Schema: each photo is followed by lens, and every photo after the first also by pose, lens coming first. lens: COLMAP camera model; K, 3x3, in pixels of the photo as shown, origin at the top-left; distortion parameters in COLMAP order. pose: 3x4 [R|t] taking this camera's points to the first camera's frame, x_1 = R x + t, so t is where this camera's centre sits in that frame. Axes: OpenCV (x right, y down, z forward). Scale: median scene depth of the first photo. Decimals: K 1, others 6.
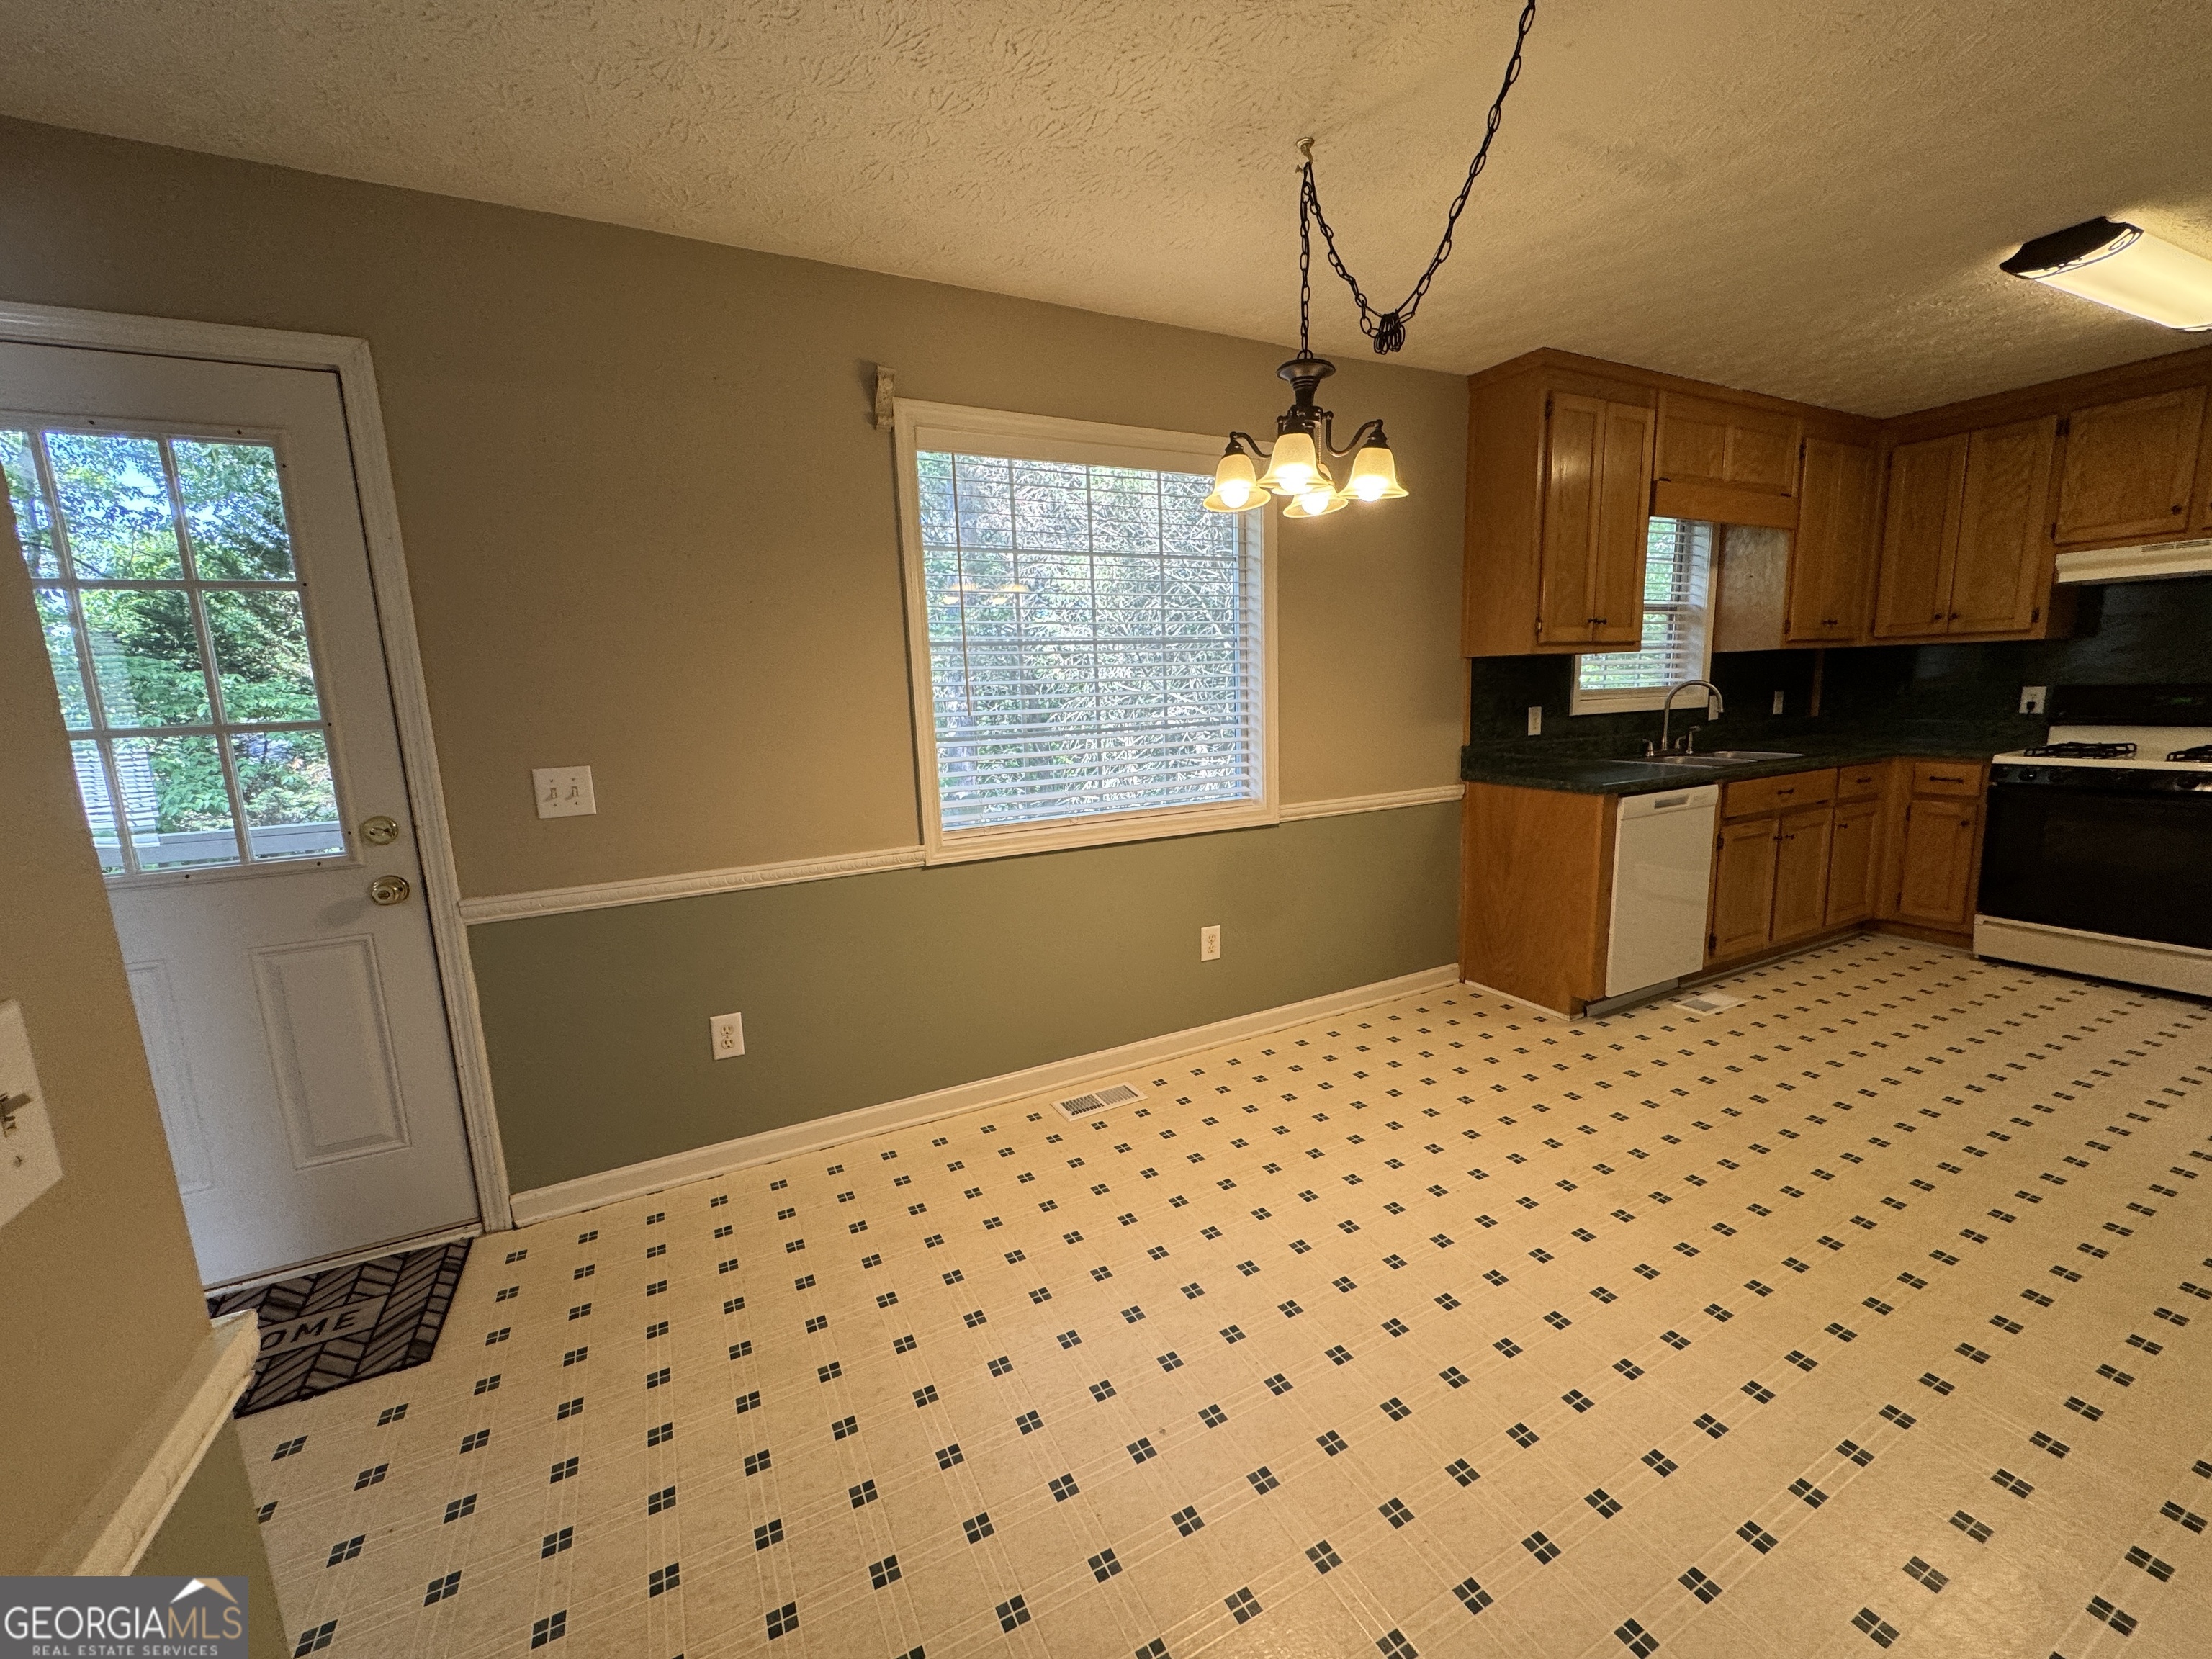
lens RADIAL K [[884.7, 0, 1109.2], [0, 884.7, 828.9], [0, 0, 1]] dist [-0.000622, -0.000004]
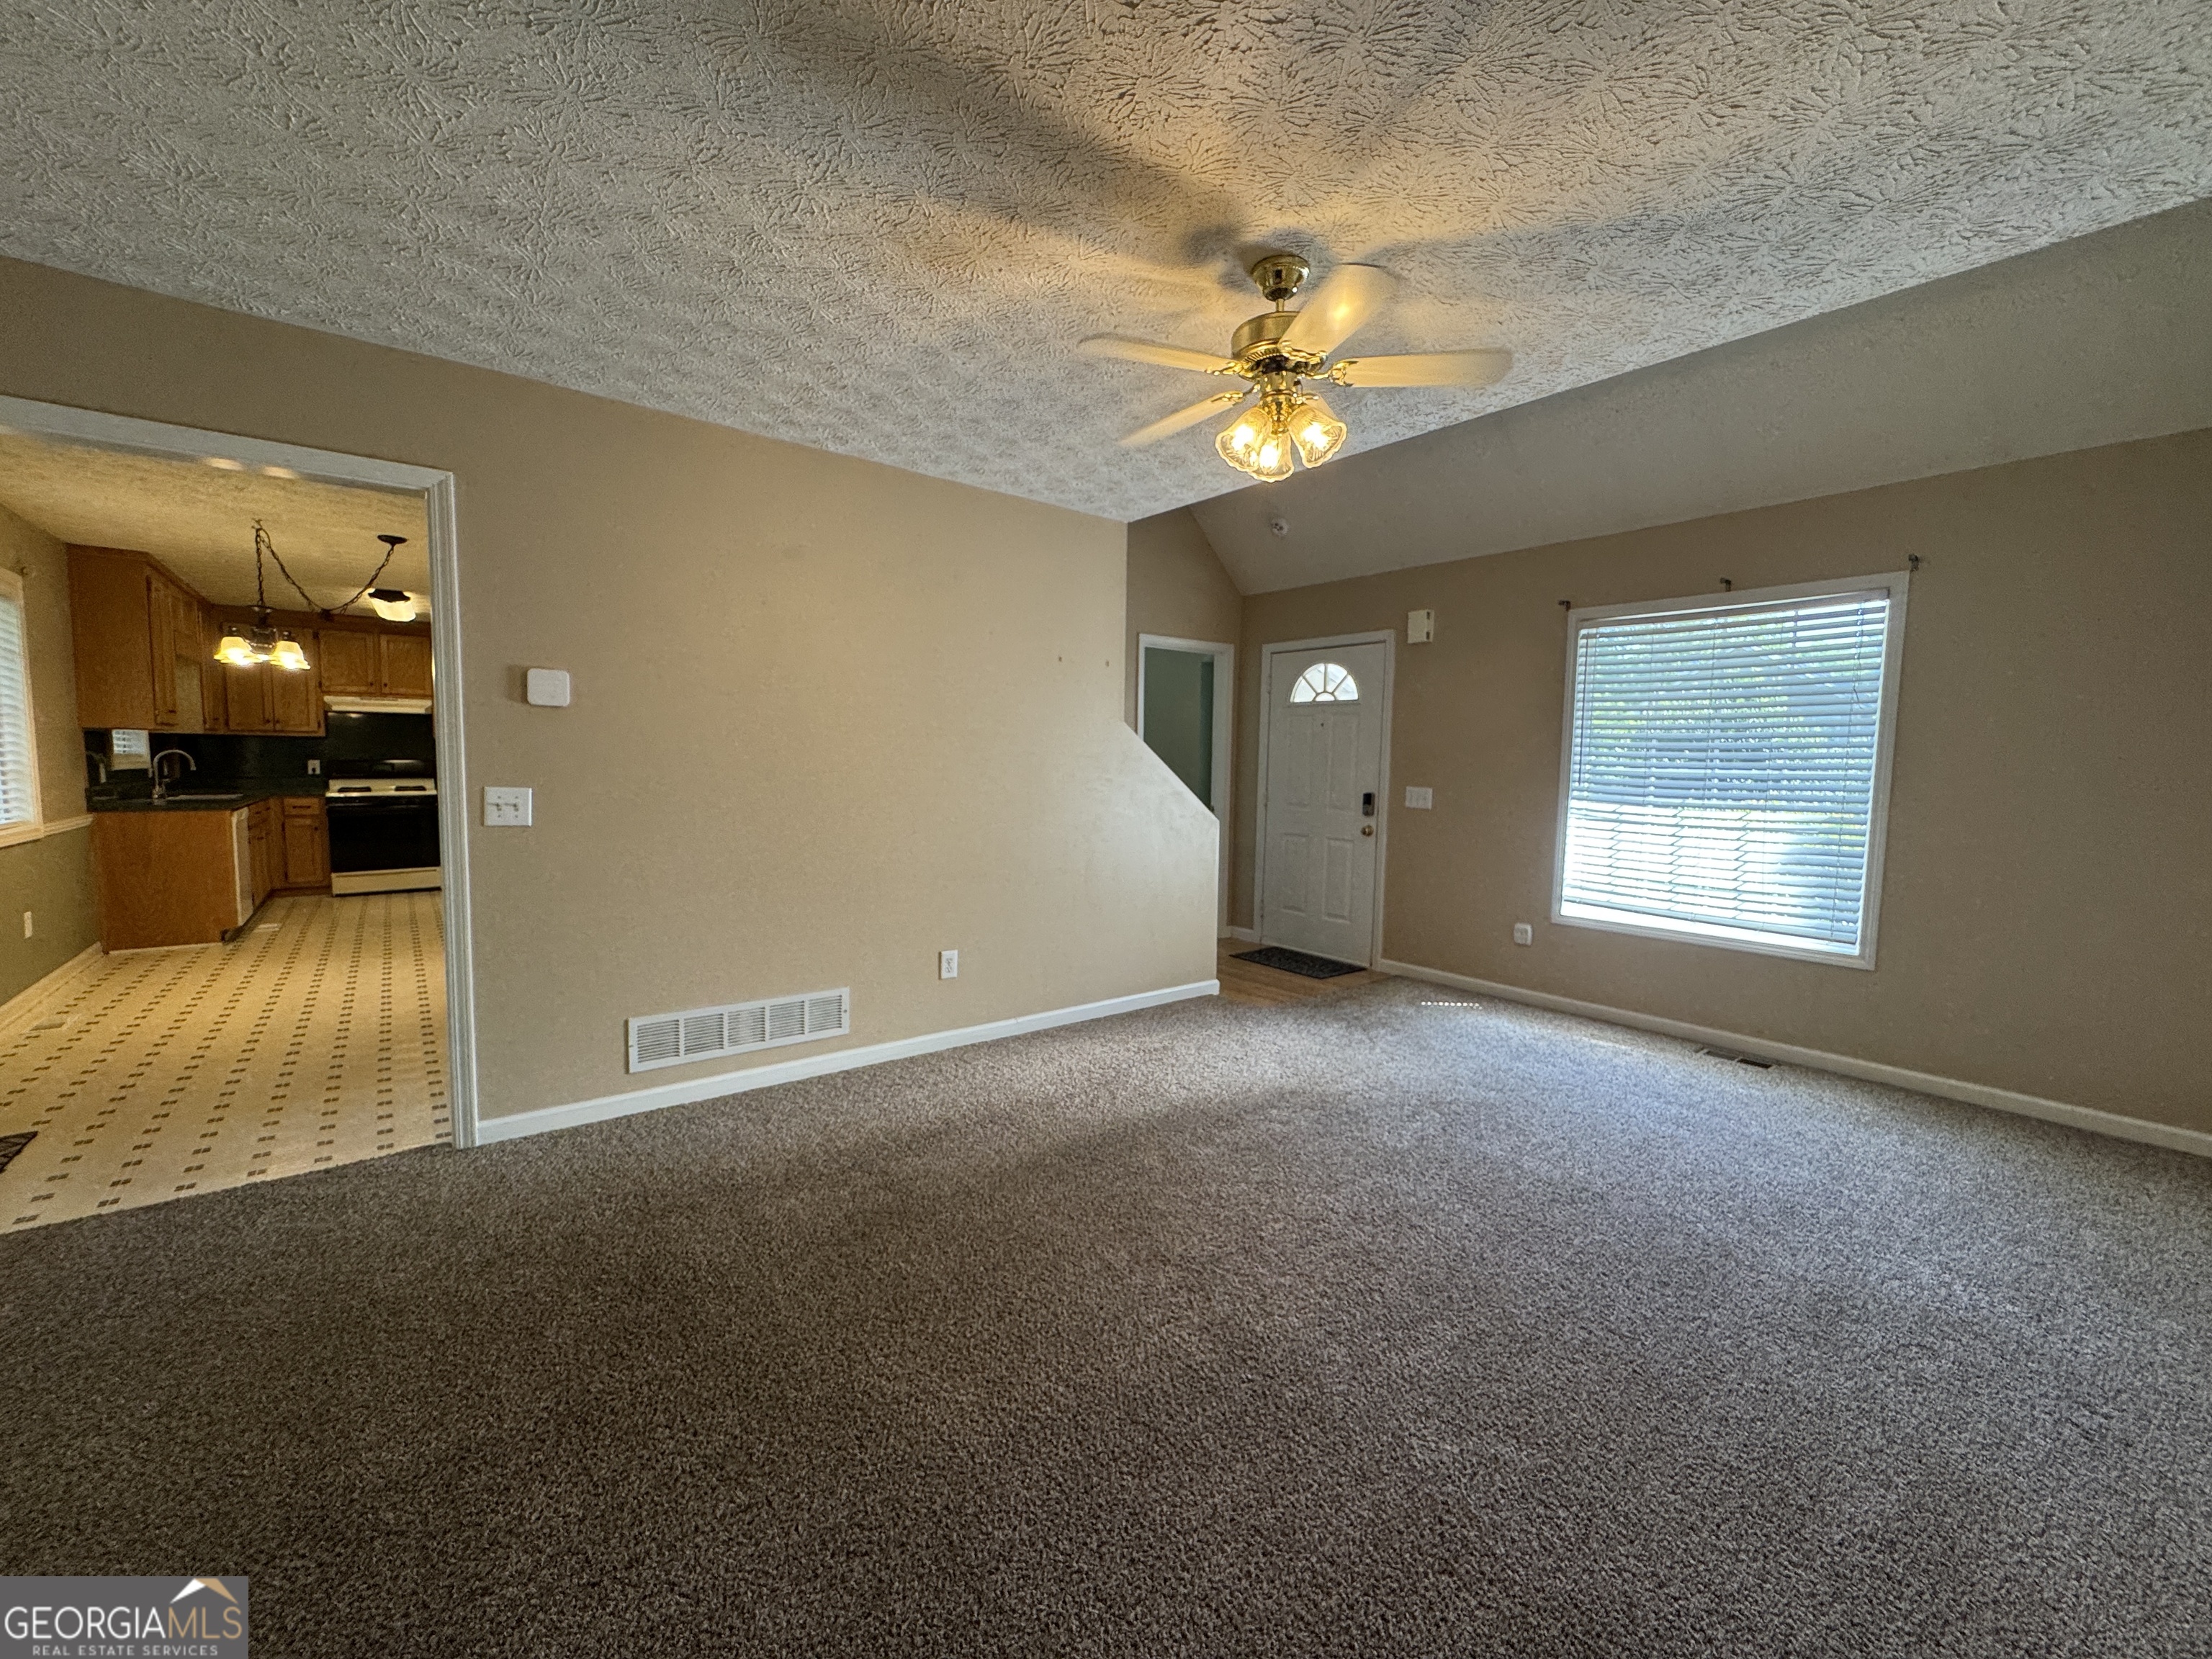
lens RADIAL K [[884.7, 0, 1097.8], [0, 884.7, 821.7], [0, 0, 1]] dist [-0.000622, -0.000004]
pose [[-0.195197, -0.038784, 0.979997, -1.322337], [0.155931, 0.985281, 0.070052, 0.115177], [-0.968289, 0.166486, -0.186277, -0.313525]]
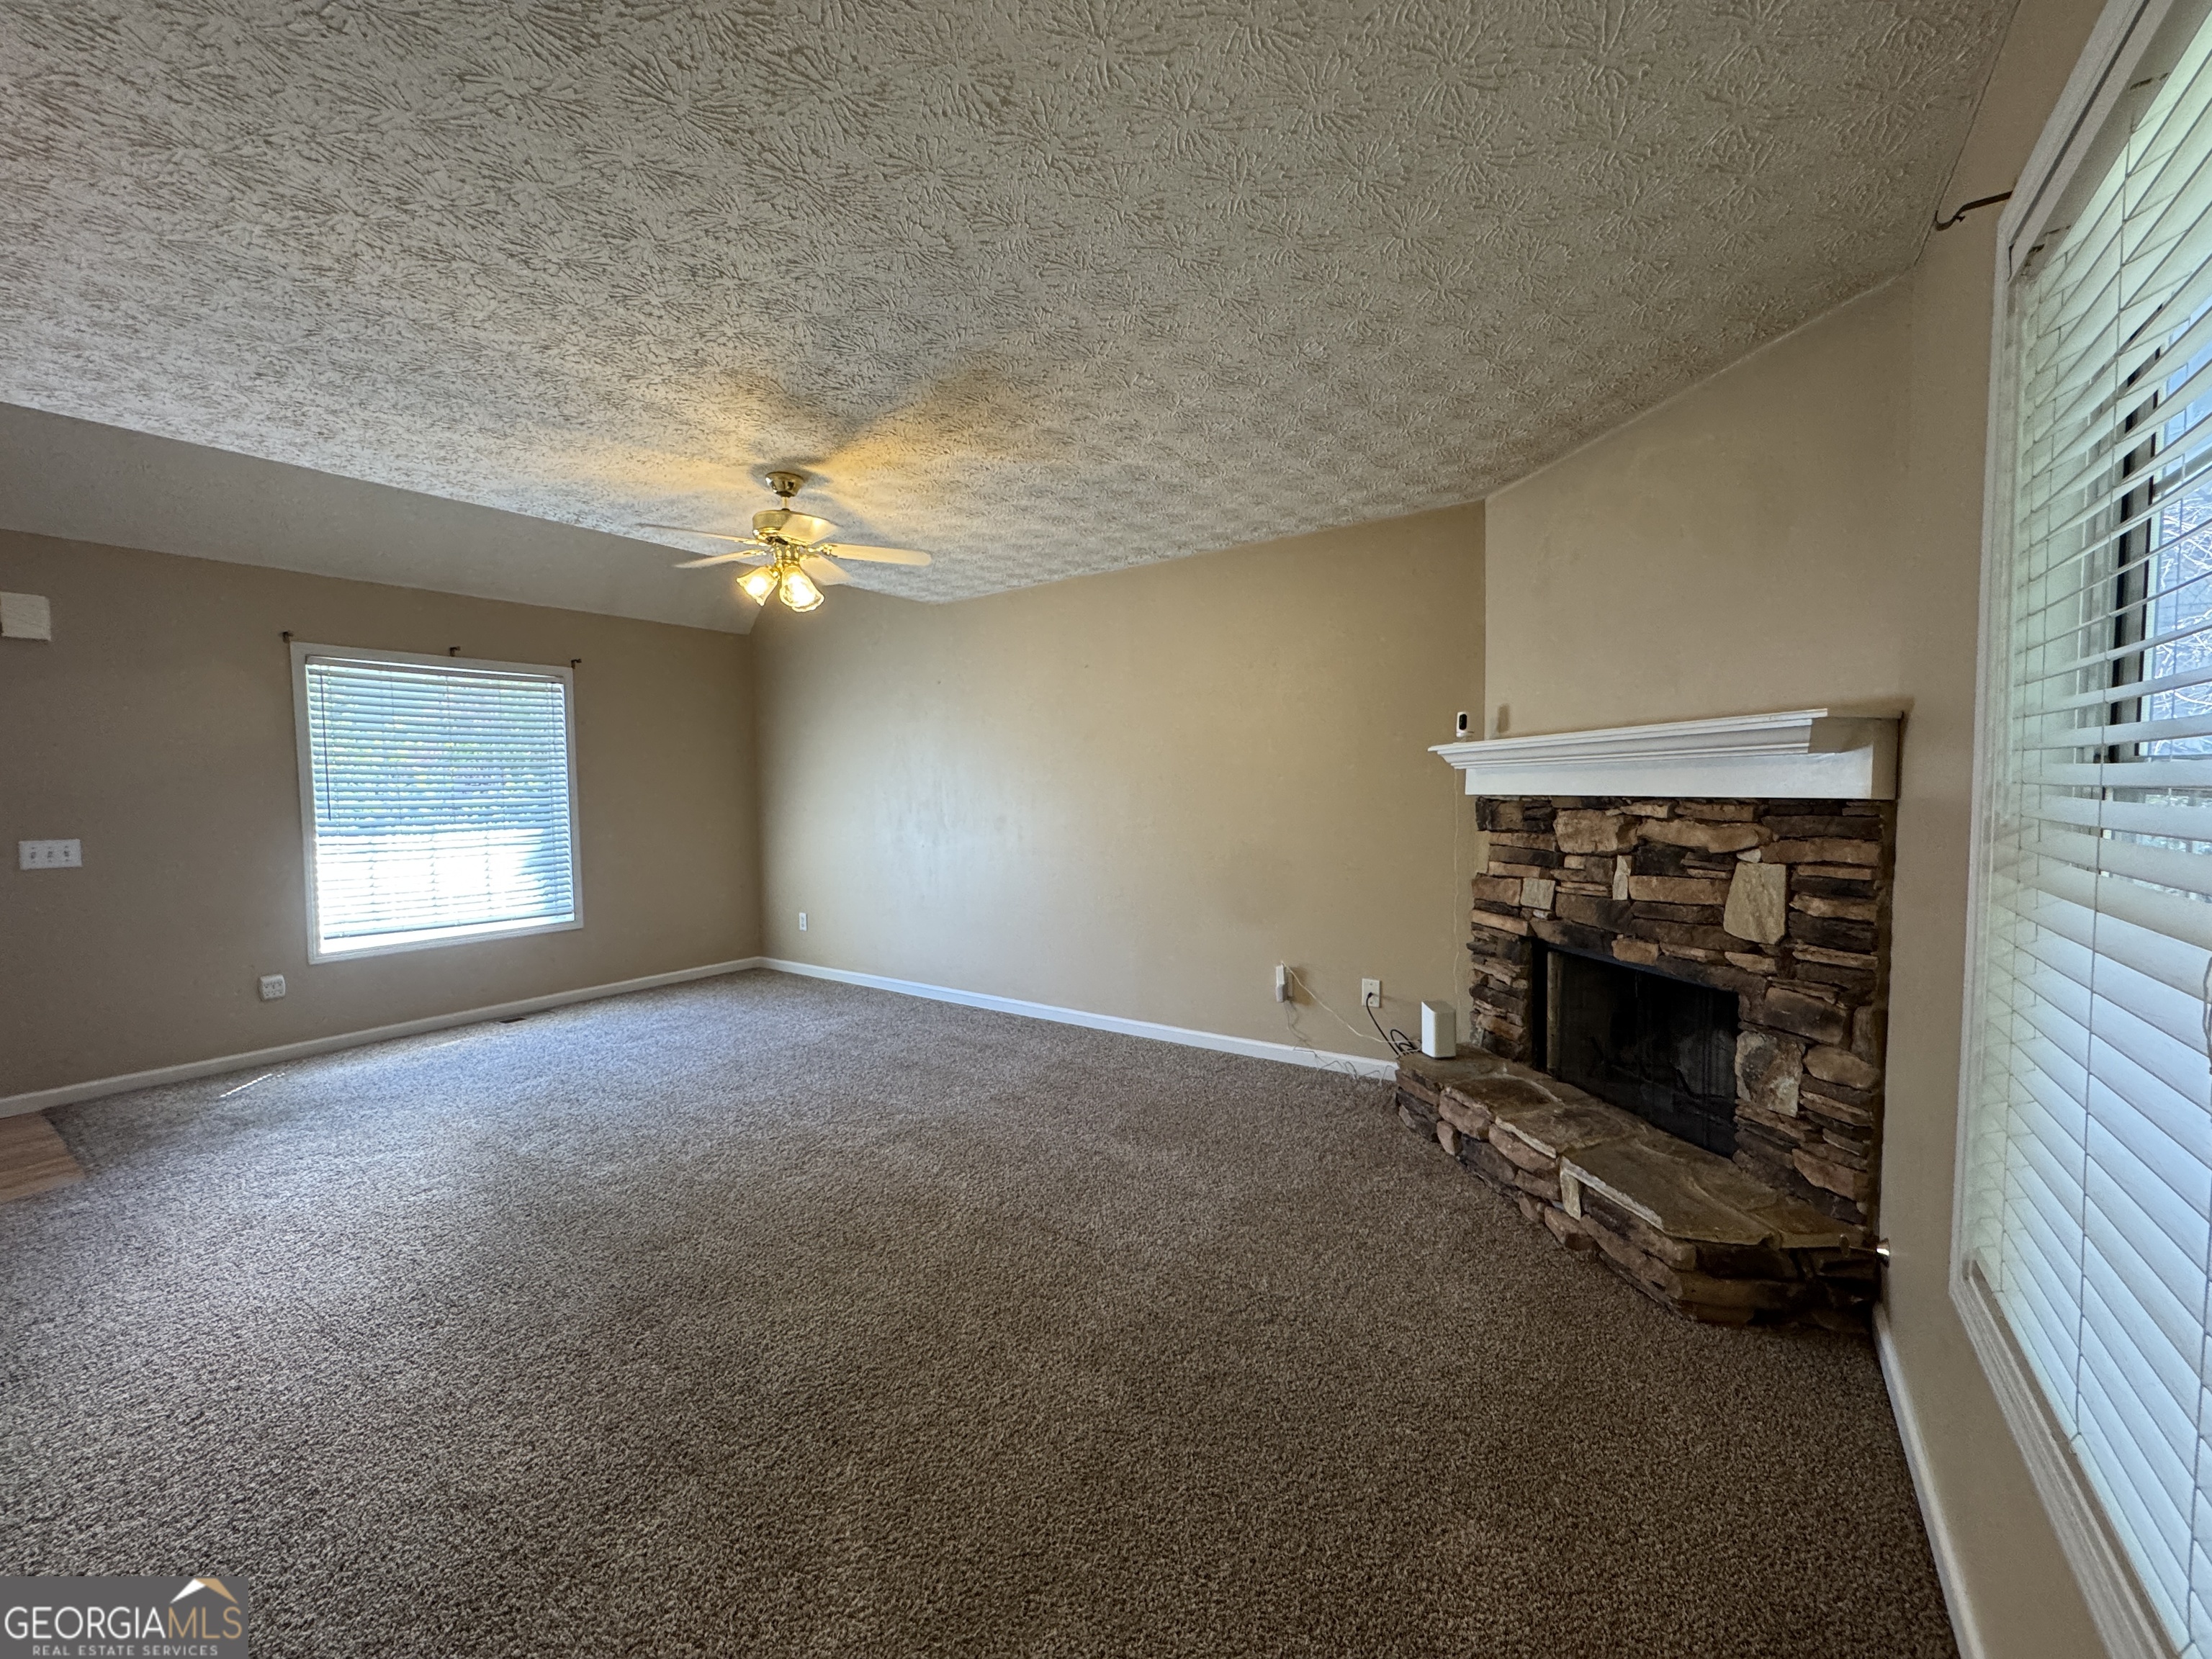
lens RADIAL K [[884.7, 0, 1115.6], [0, 884.7, 823.1], [0, 0, 1]] dist [-0.000622, -0.000004]
pose [[-0.882948, 0.069472, -0.464303, -0.641414], [-0.033258, 0.977250, 0.209467, -0.035978], [0.468292, 0.200390, -0.860550, 0.374439]]
